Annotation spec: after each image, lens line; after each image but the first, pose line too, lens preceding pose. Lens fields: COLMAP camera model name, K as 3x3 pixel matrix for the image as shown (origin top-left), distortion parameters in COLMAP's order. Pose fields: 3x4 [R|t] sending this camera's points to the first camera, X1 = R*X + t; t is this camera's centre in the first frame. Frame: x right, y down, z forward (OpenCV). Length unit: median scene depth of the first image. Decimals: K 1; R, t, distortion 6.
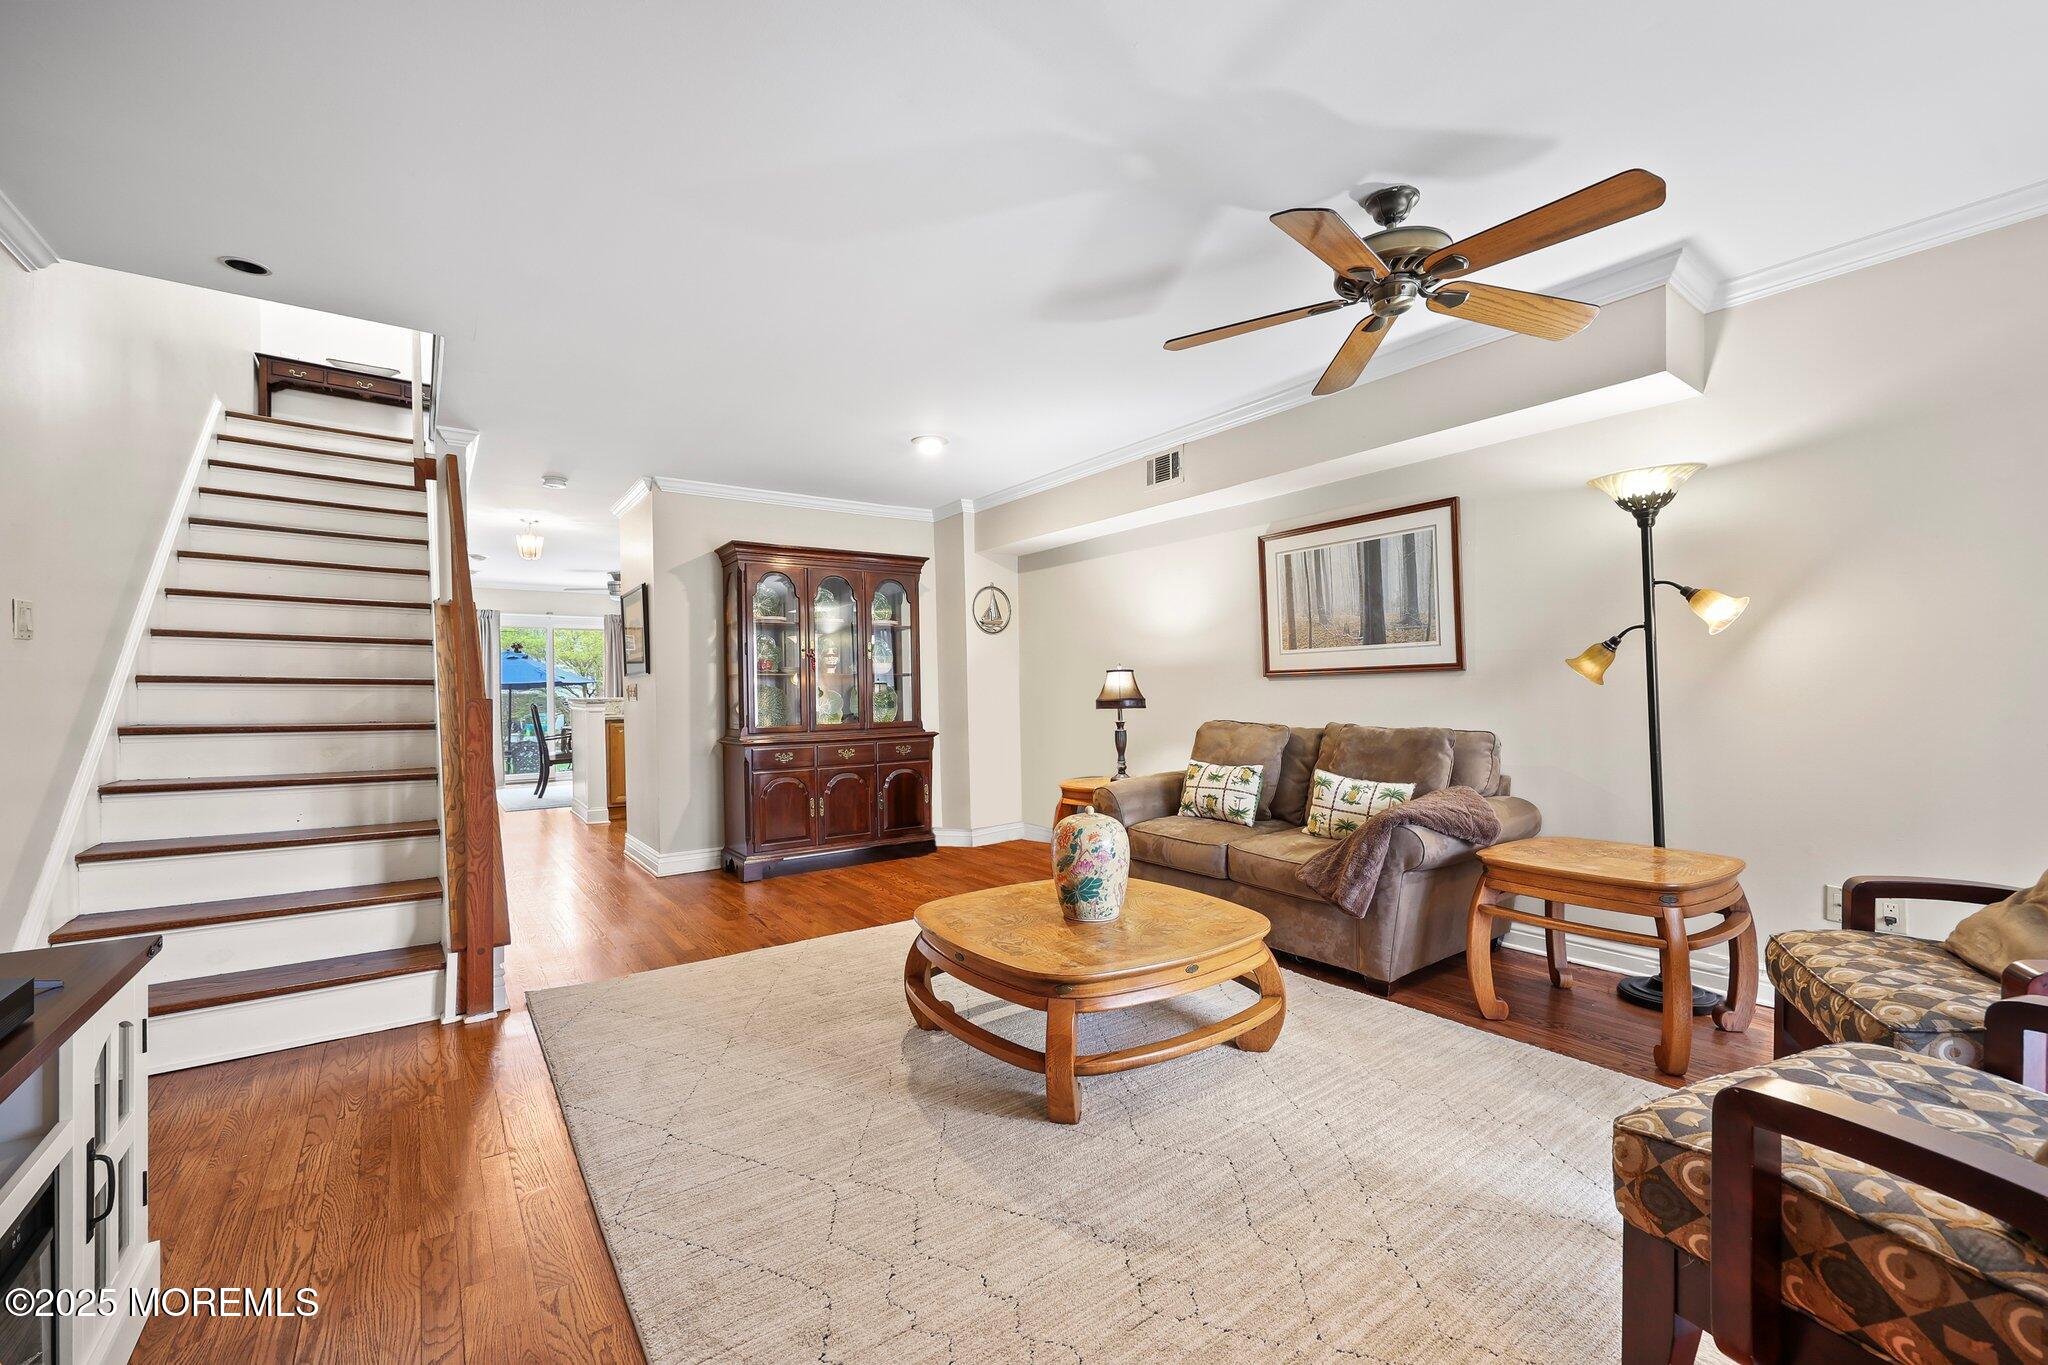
lens RADIAL K [[836.7, 0, 1028.7], [0, 836.7, 683.8], [0, 0, 1]] dist [0.000669, -0.000086]
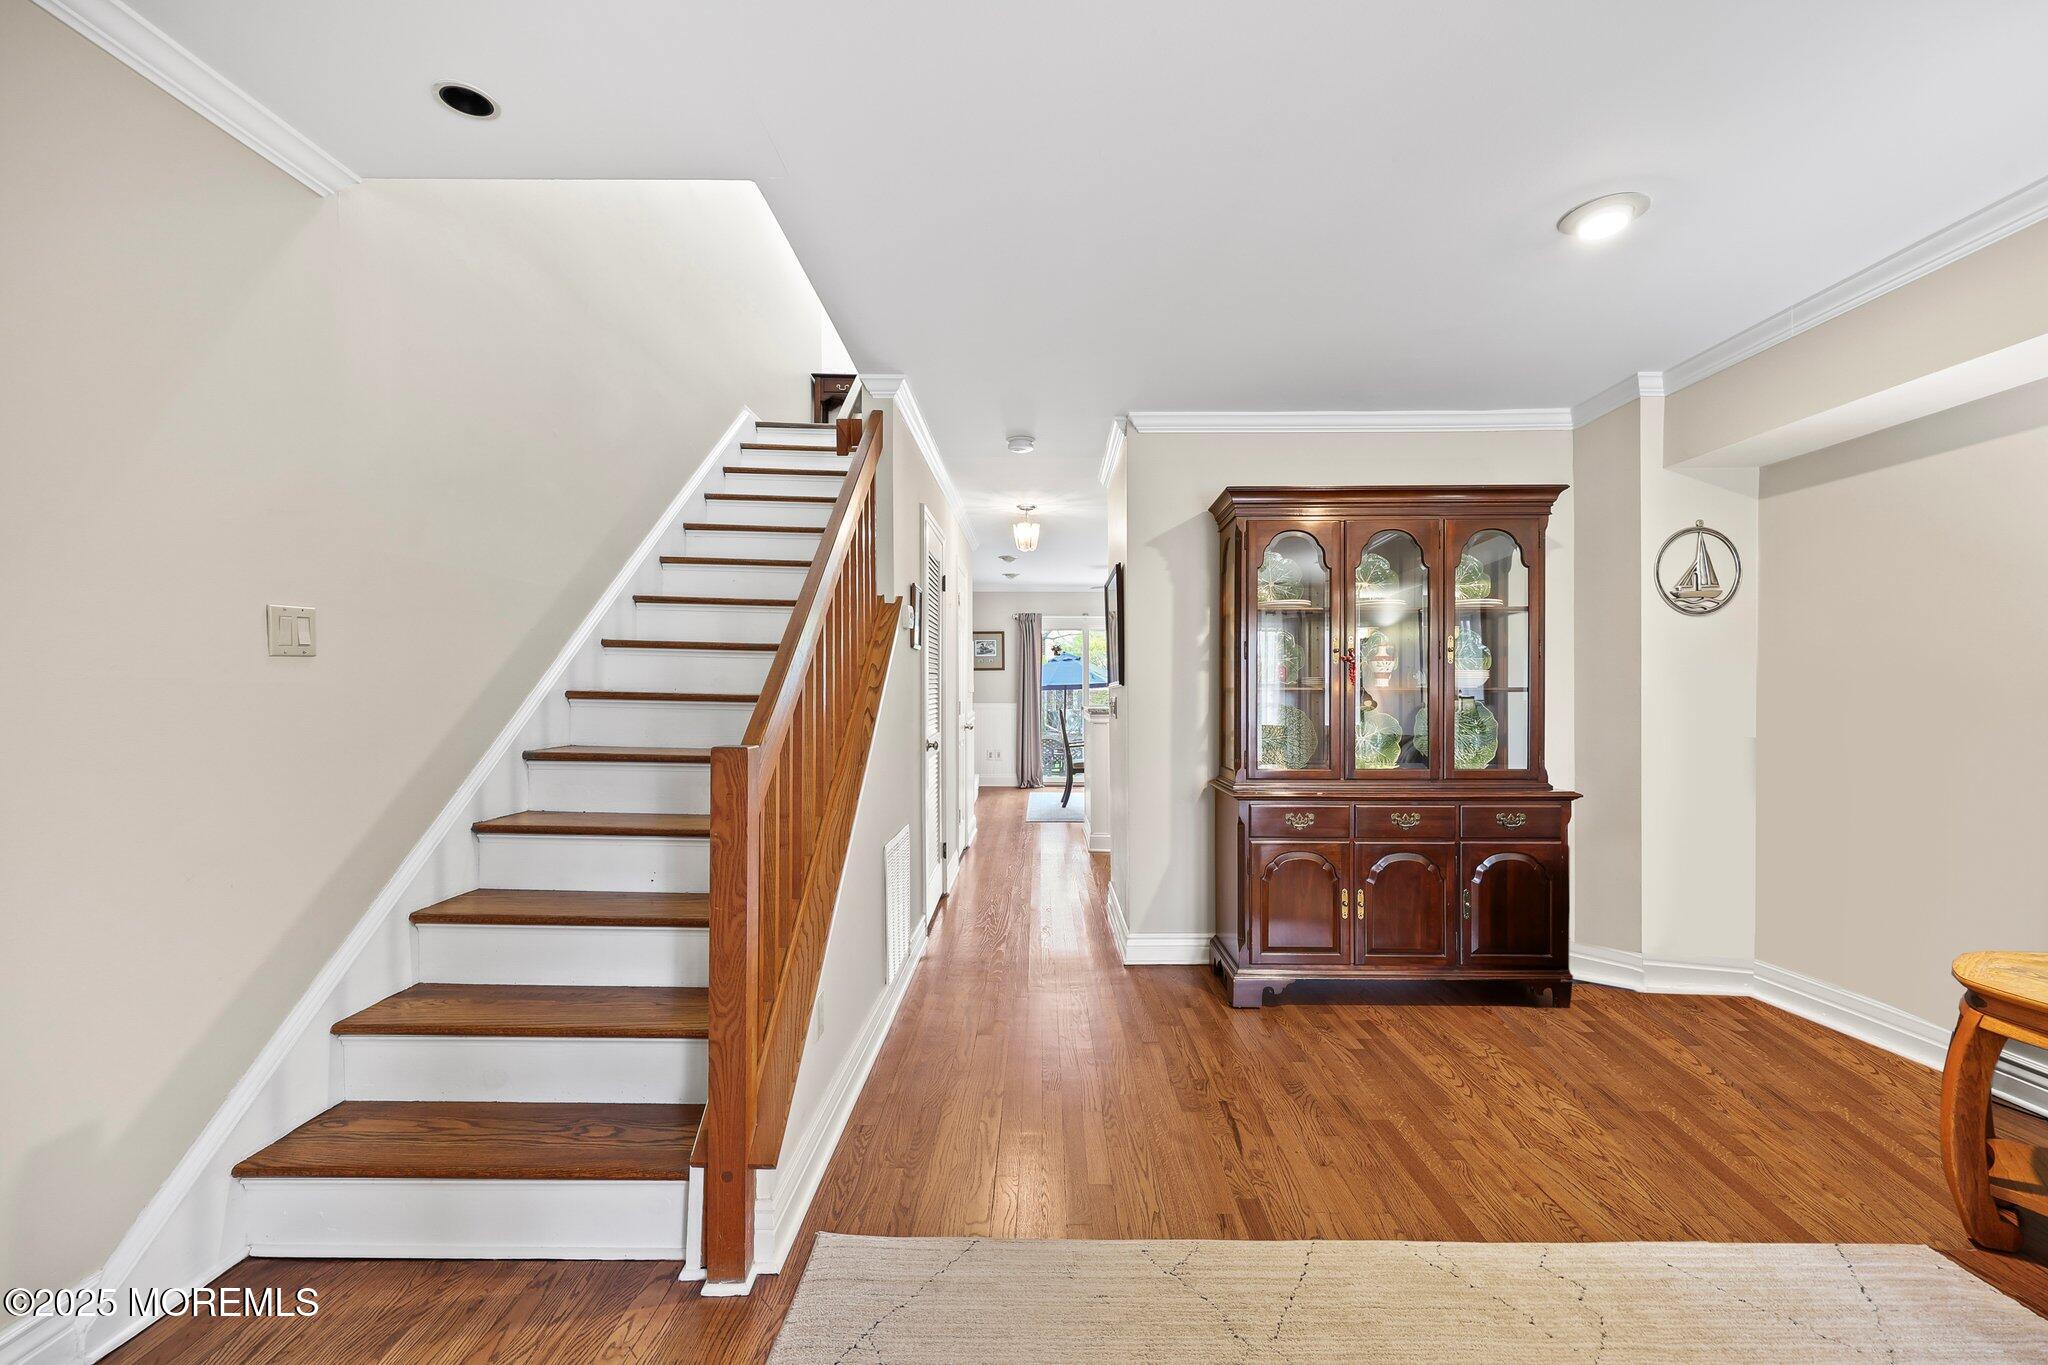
lens RADIAL K [[836.7, 0, 1025.8], [0, 836.7, 699.6], [0, 0, 1]] dist [0.000669, -0.000086]
pose [[0.798608, 0.022806, -0.601420, -0.073769], [-0.008784, 0.999617, 0.026242, -0.017438], [0.601788, -0.015675, 0.798502, 0.346459]]
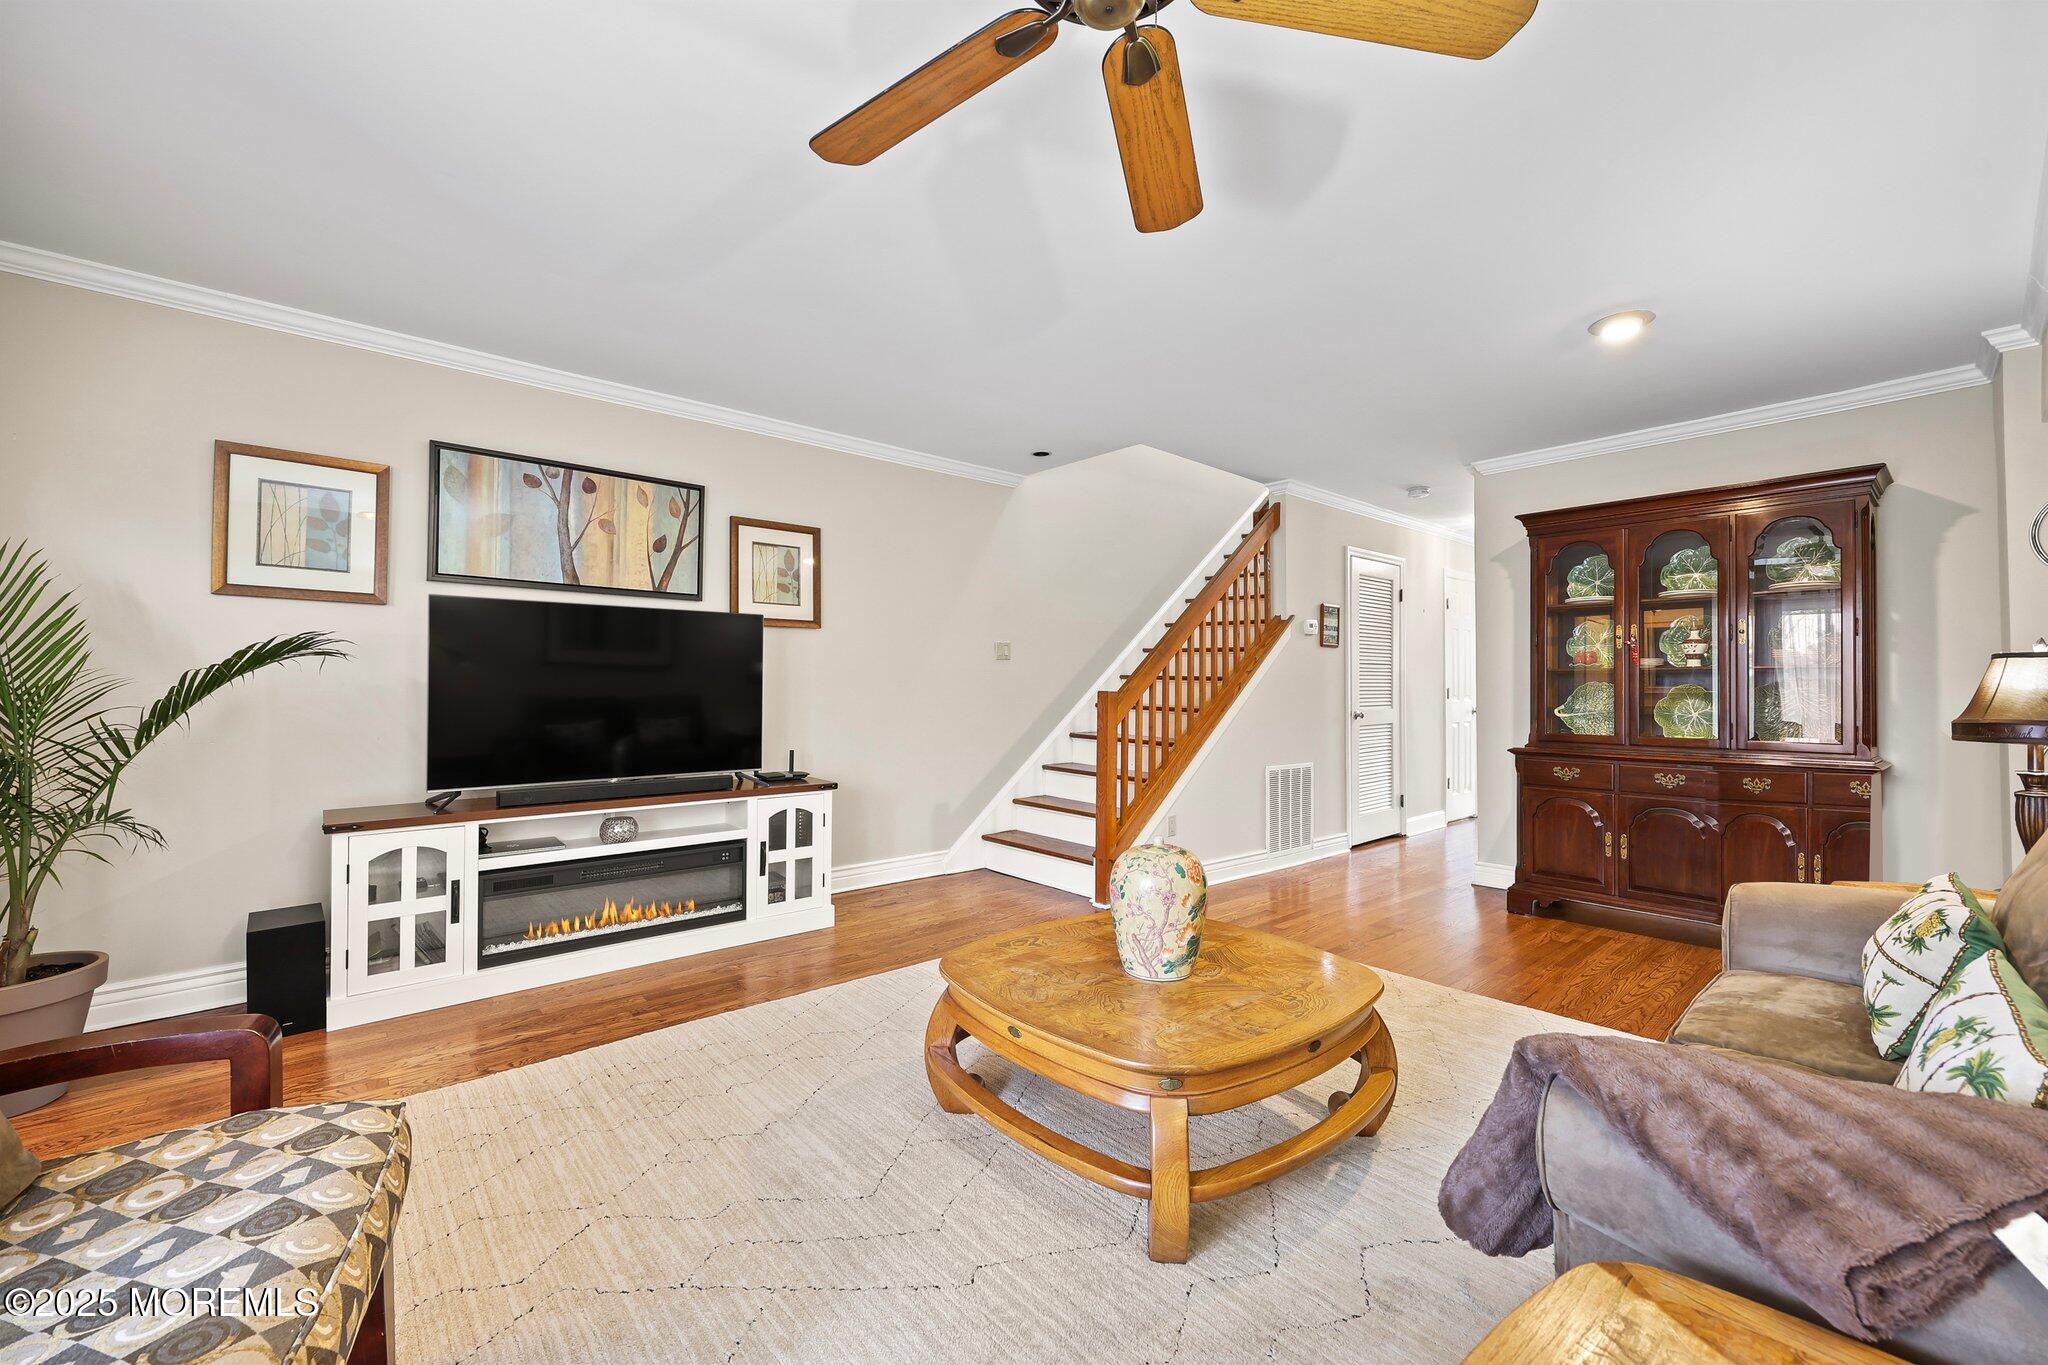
lens RADIAL K [[836.7, 0, 1034.1], [0, 836.7, 673.3], [0, 0, 1]] dist [0.000669, -0.000086]
pose [[0.099108, -0.000748, -0.995076, 0.476954], [0.001344, 0.999999, -0.000617, -0.006720], [0.995076, -0.001276, 0.099109, 0.391122]]
